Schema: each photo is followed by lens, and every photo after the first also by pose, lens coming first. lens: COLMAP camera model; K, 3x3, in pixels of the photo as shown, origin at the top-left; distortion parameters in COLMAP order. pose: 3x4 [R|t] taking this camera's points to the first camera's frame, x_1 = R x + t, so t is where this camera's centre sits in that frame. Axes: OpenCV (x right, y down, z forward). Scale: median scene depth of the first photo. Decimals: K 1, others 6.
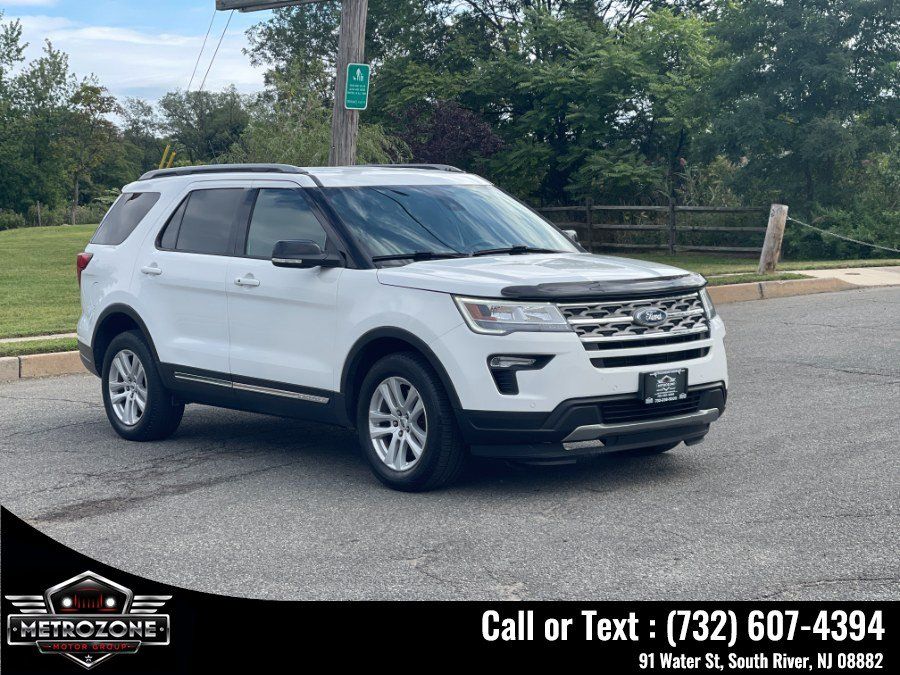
lens RADIAL K [[1651.6, 0, 450.0], [0, 1651.6, 337.5], [0, 0, 1]] dist [0.235492, -0.318770]
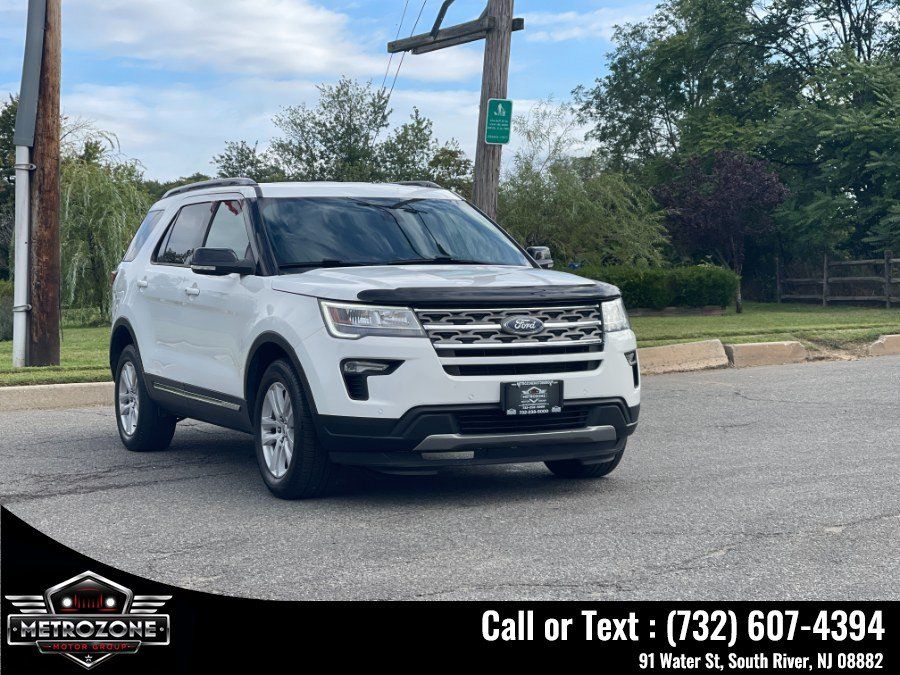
lens RADIAL K [[1651.6, 0, 450.0], [0, 1651.6, 337.5], [0, 0, 1]] dist [0.235492, -0.318770]
pose [[0.970768, 0.019109, -0.239257, 0.311461], [-0.028507, 0.998949, -0.035881, 0.030254], [0.238320, 0.041653, 0.970293, 0.060052]]
